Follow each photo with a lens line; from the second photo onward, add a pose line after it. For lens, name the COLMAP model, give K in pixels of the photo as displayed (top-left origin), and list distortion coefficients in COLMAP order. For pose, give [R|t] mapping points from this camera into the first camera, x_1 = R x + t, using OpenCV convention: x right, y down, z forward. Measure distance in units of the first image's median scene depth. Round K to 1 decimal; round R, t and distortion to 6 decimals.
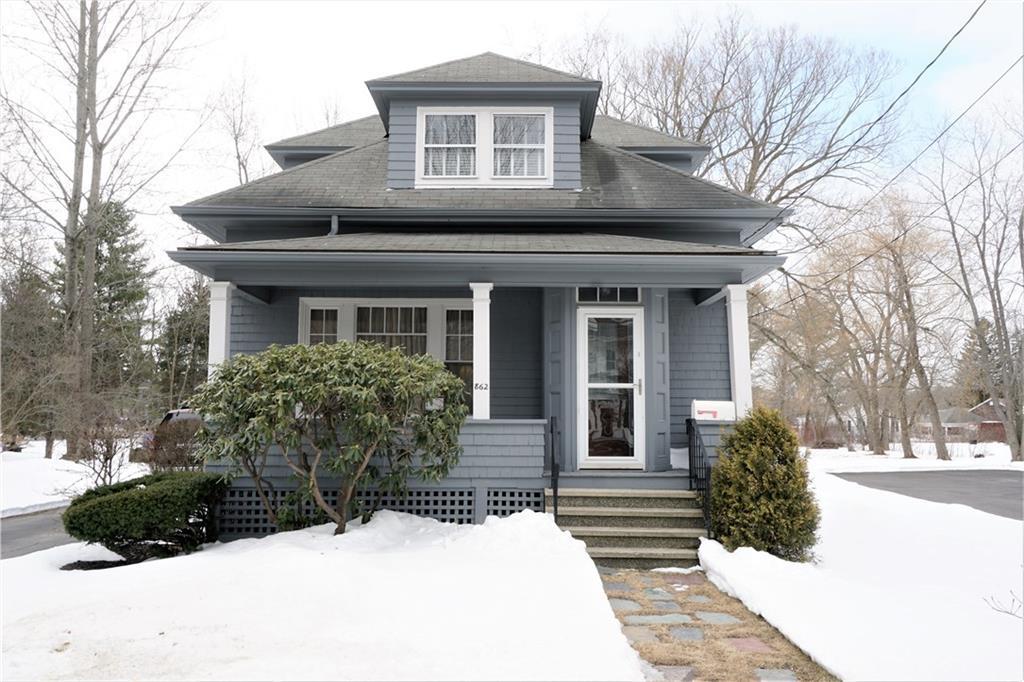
lens RADIAL K [[810.1, 0, 511.8], [0, 810.1, 345.4], [0, 0, 1]] dist [-0.018293, -0.000948]
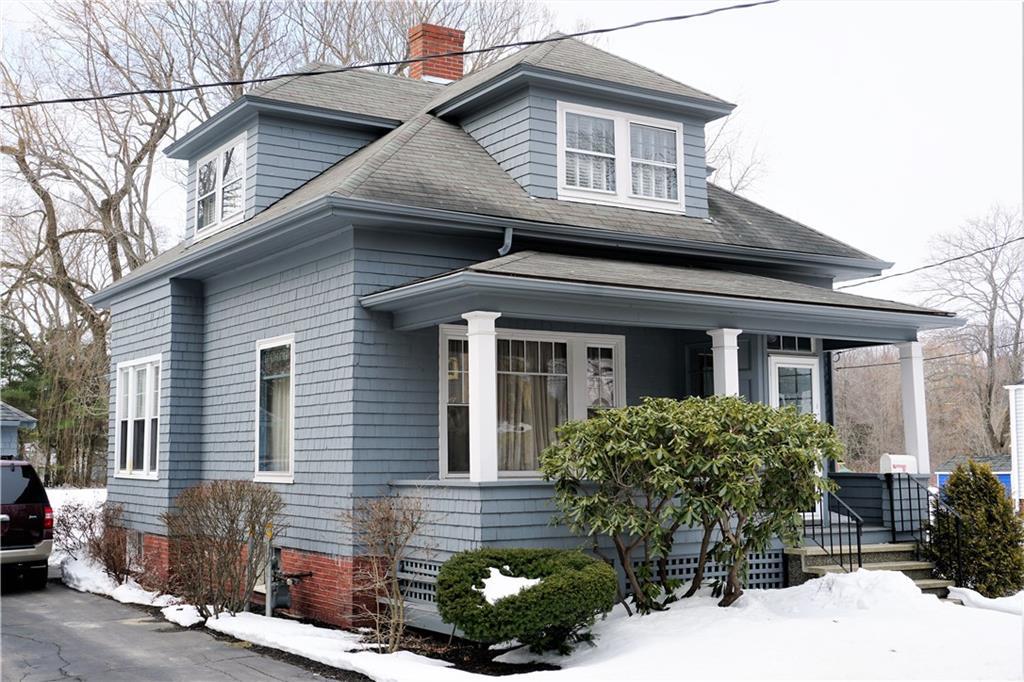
lens RADIAL K [[1227.9, 0, 511.8], [0, 1227.9, 337.3], [0, 0, 1]] dist [0.037993, 0.000000]
pose [[0.840737, 0.043597, 0.539686, -0.846011], [-0.035660, 0.999047, -0.025153, -0.019391], [-0.540269, 0.001902, 0.841490, -0.036951]]
